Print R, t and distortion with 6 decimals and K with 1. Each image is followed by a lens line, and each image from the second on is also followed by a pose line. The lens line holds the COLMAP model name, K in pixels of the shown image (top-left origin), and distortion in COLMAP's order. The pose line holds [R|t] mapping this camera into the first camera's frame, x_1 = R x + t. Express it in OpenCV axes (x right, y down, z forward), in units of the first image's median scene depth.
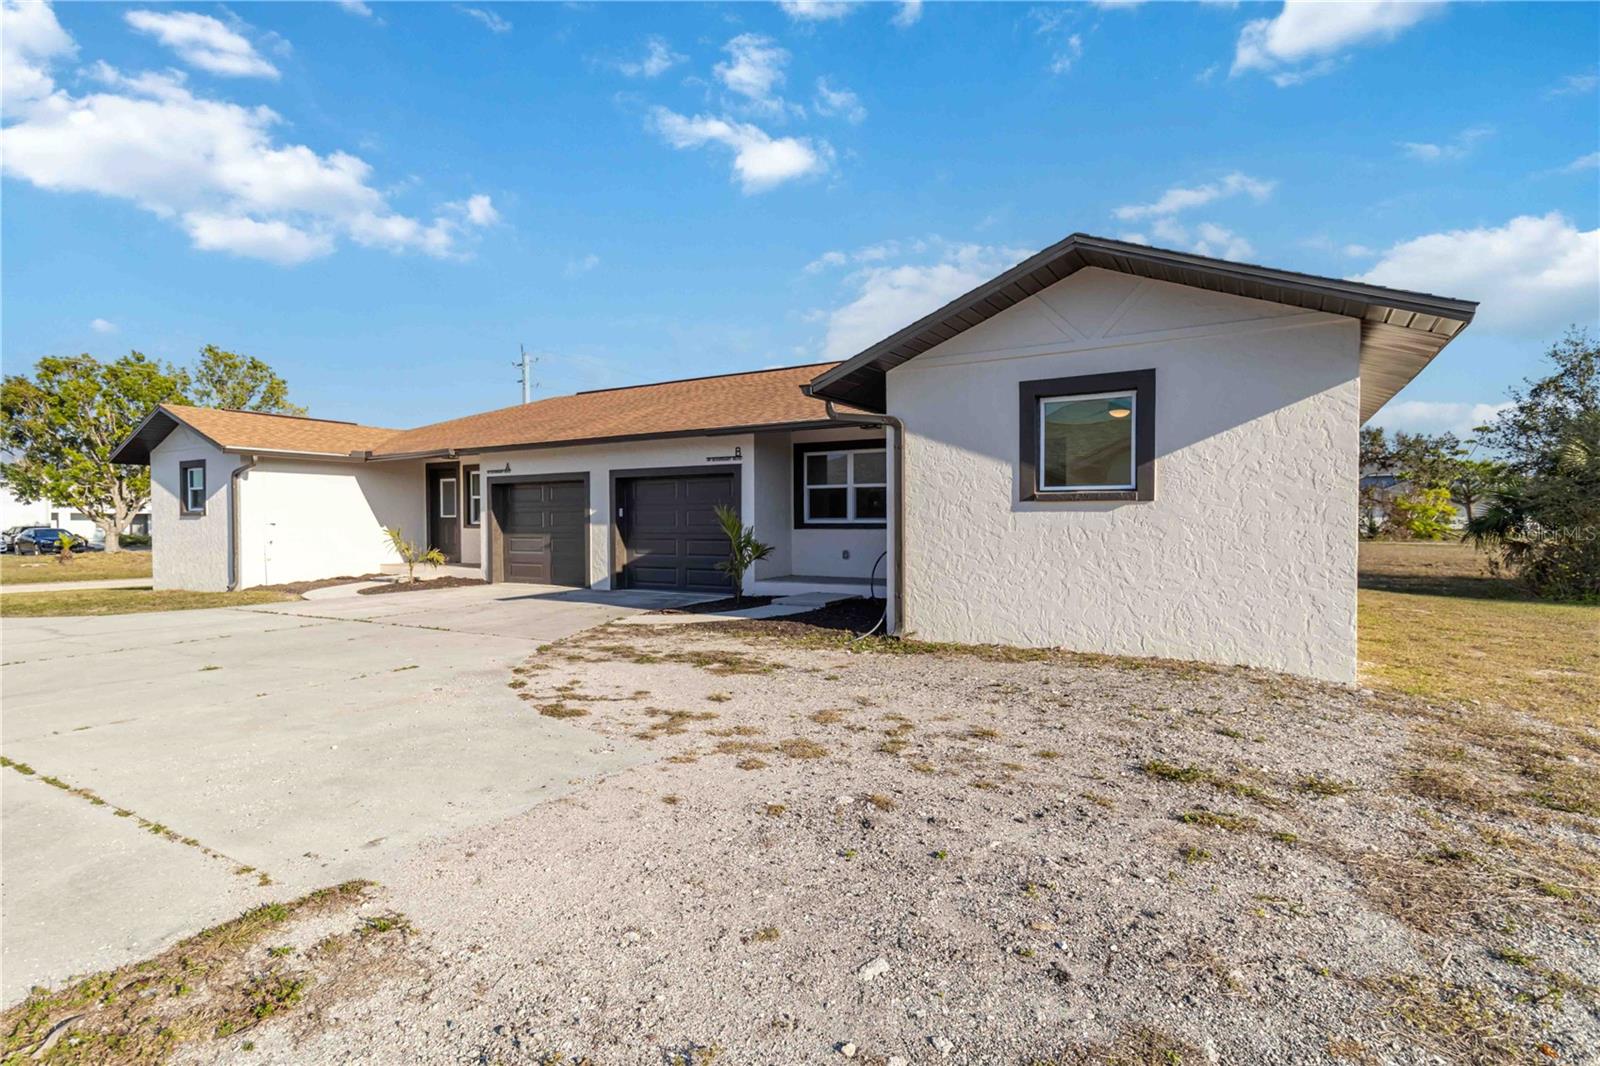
lens RADIAL K [[785.3, 0, 800.0], [0, 785.3, 533.0], [0, 0, 1]] dist [-0.002031, -0.000497]
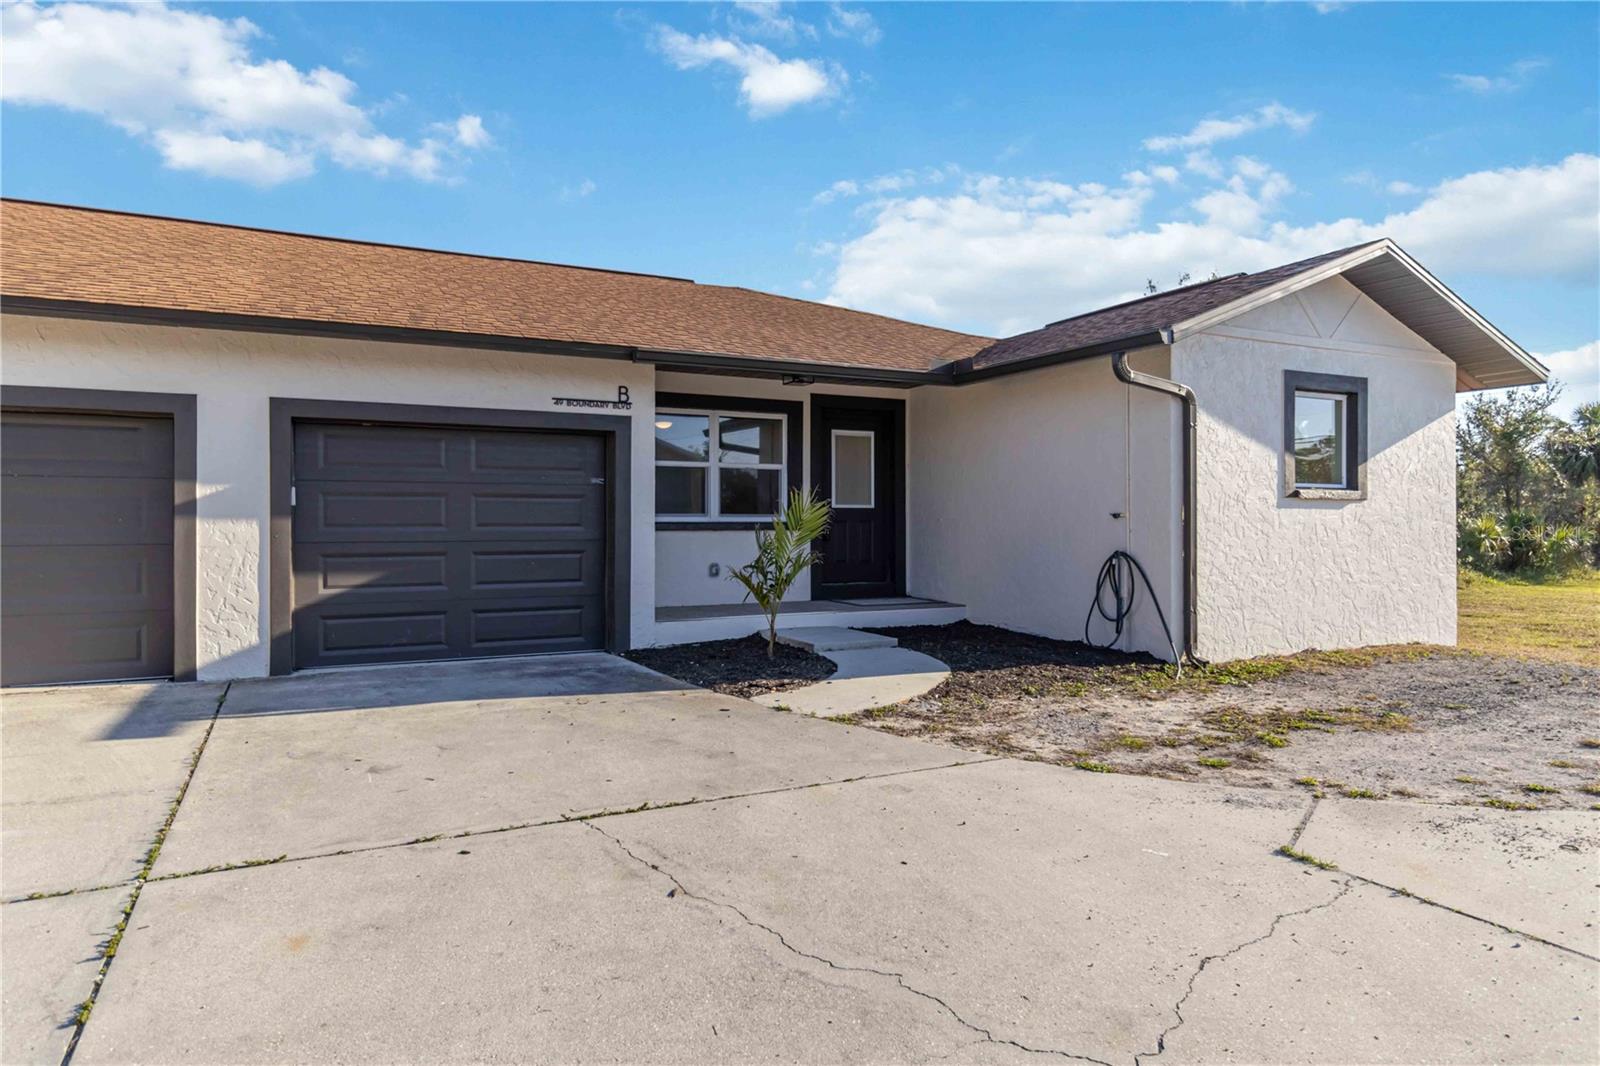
lens RADIAL K [[979.5, 0, 797.7], [0, 979.5, 521.6], [0, 0, 1]] dist [-0.000841, 0.001260]
pose [[0.529168, 0.003972, 0.848508, -0.603013], [0.010777, 0.999877, -0.011401, -0.002802], [-0.848449, 0.015177, 0.529060, 0.520796]]
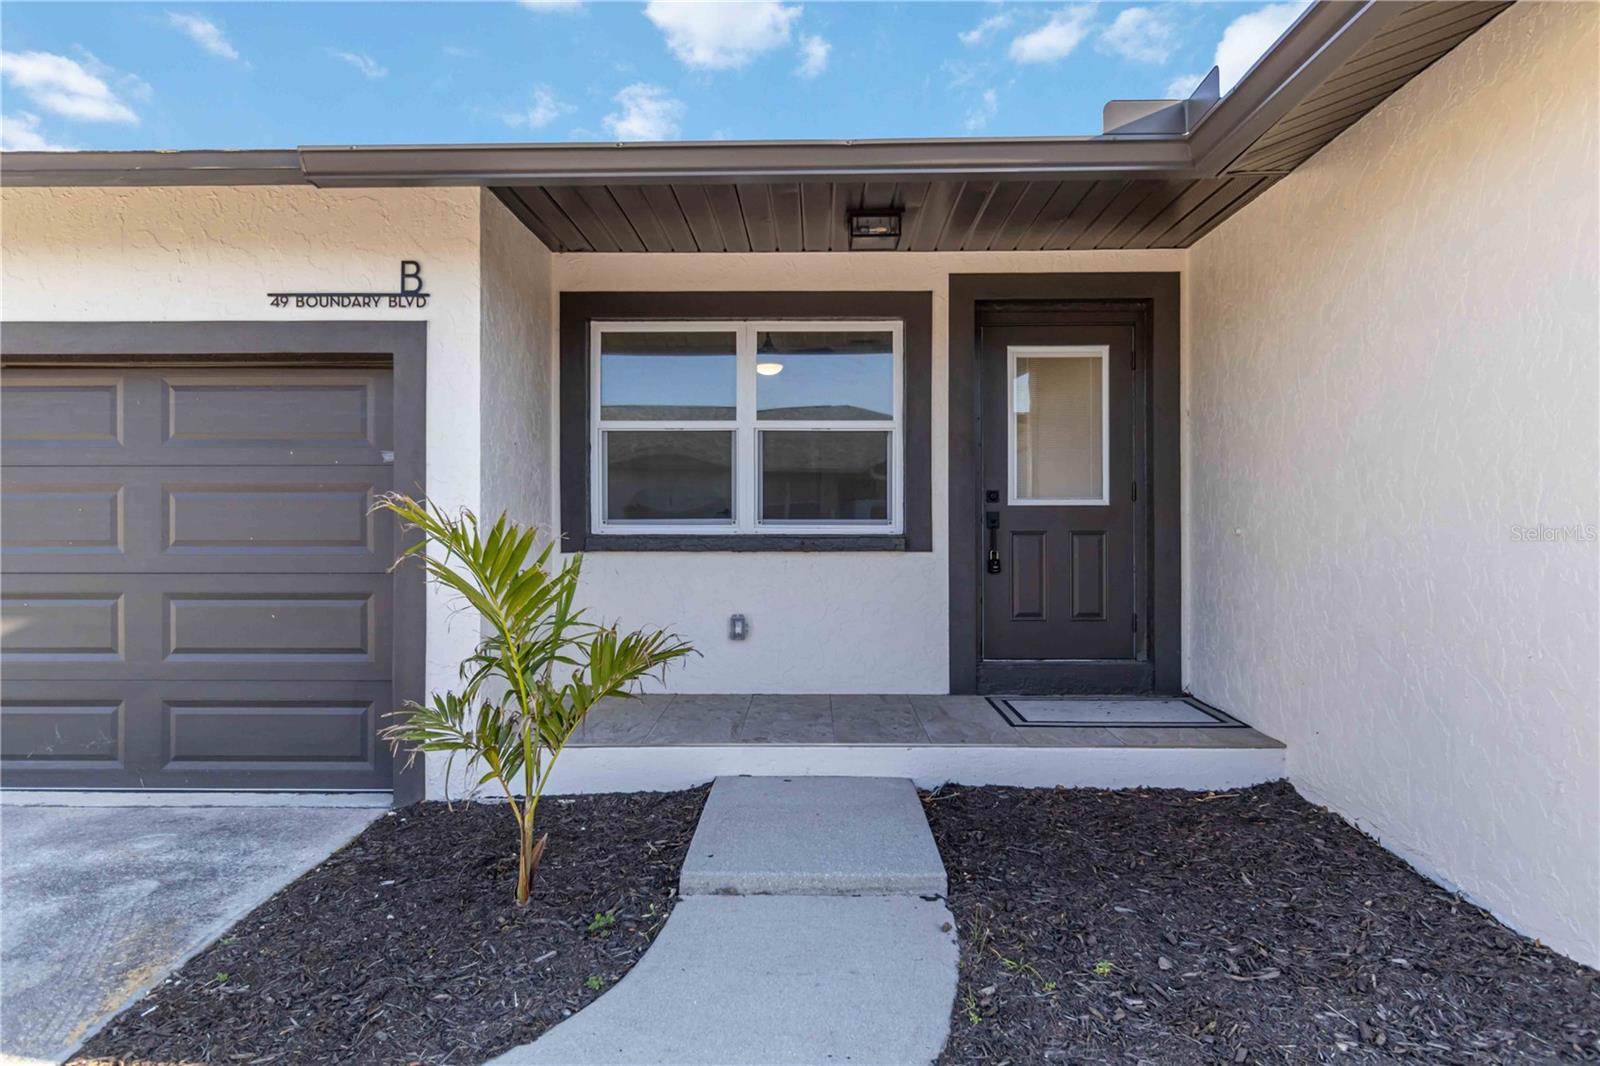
lens RADIAL K [[979.5, 0, 797.7], [0, 979.5, 521.6], [0, 0, 1]] dist [-0.000841, 0.001260]
pose [[0.868901, 0.003356, 0.494974, -0.129897], [0.005365, 0.999854, -0.016196, -0.011440], [-0.494956, 0.016728, 0.868757, 0.632247]]
